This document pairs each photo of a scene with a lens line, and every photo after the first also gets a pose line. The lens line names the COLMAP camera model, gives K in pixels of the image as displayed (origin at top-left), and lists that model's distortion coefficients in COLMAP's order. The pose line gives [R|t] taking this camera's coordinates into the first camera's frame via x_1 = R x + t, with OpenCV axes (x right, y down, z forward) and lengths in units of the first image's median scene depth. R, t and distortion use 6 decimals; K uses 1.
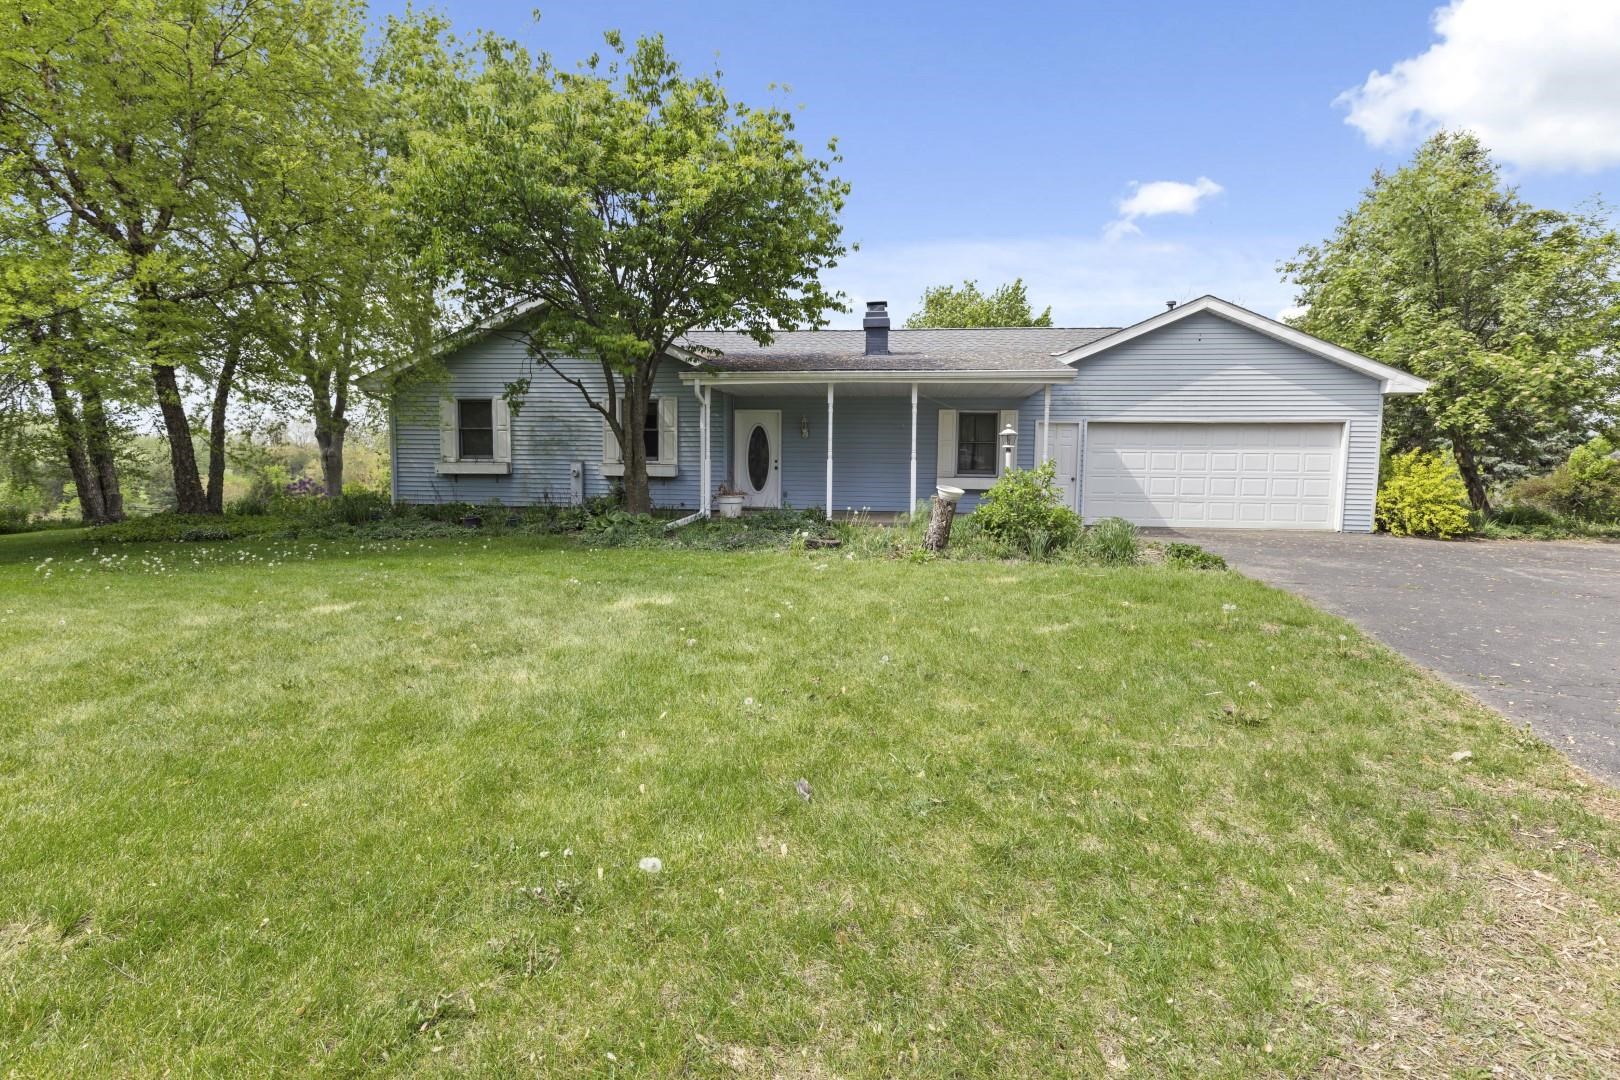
lens RADIAL K [[822.0, 0, 811.5], [0, 822.0, 531.6], [0, 0, 1]] dist [-0.002614, 0.000072]
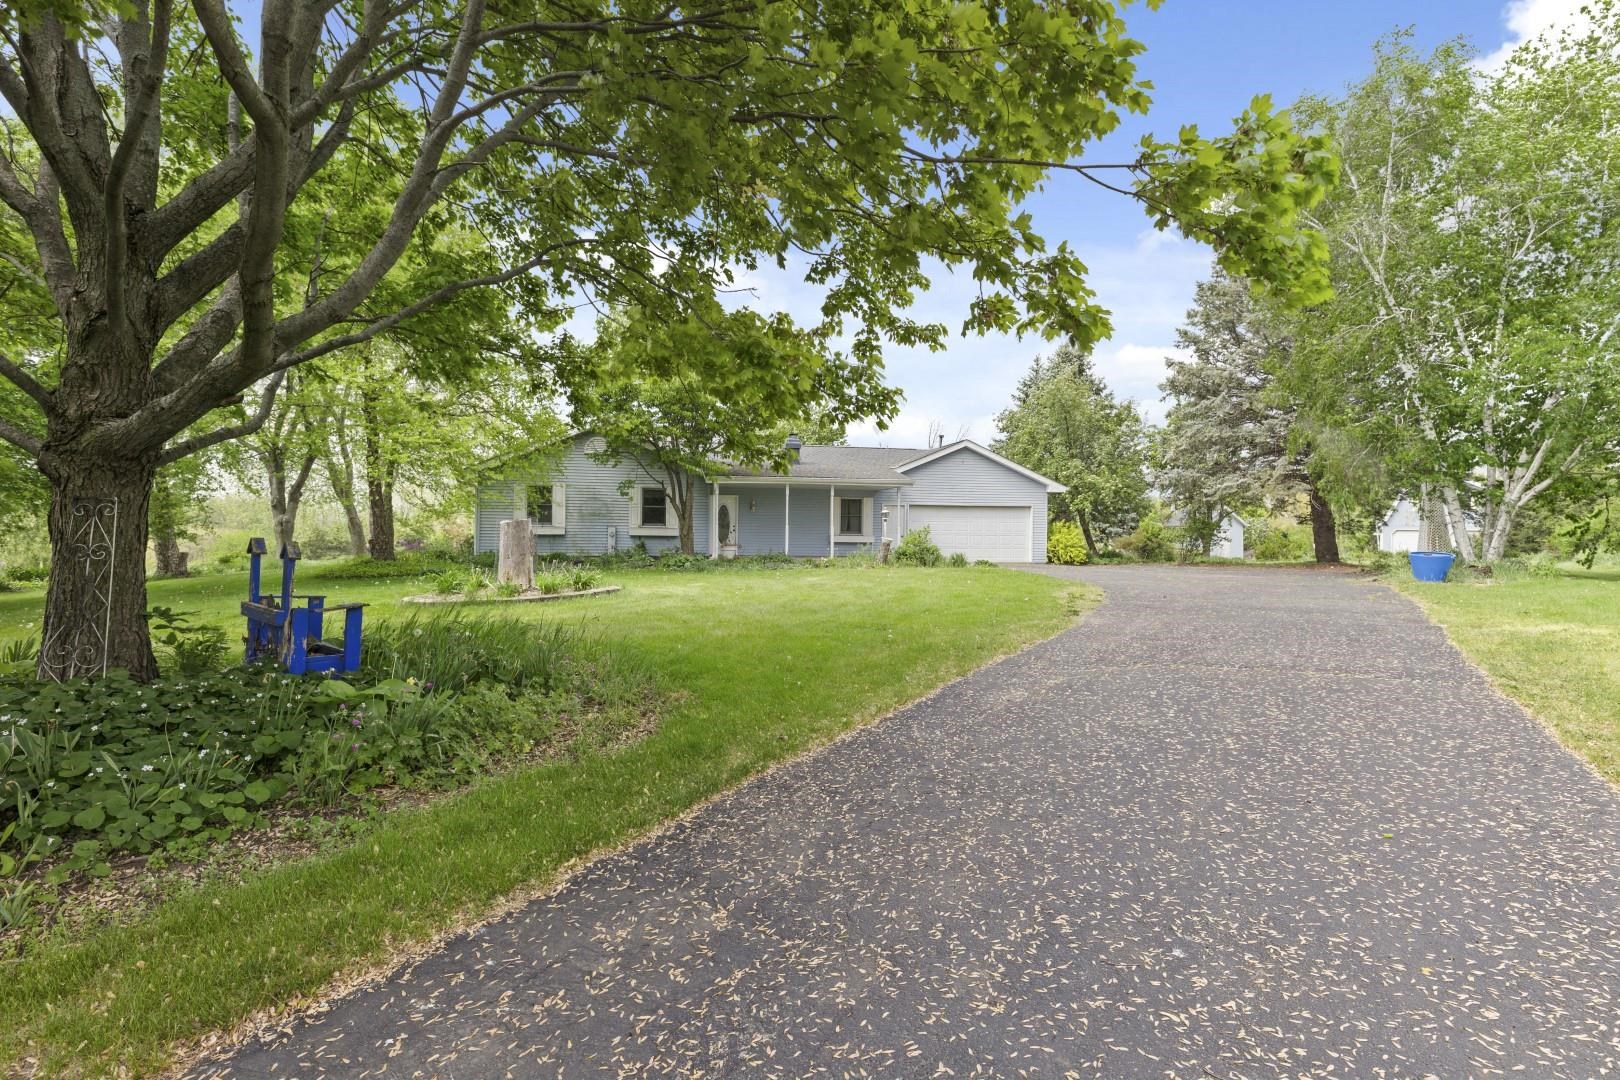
lens RADIAL K [[822.0, 0, 810.1], [0, 822.0, 544.7], [0, 0, 1]] dist [-0.002614, 0.000072]
pose [[0.947612, -0.006322, 0.319360, -0.456979], [0.026840, 0.997844, -0.059884, 0.058128], [-0.318293, 0.065319, 0.945739, -0.651642]]
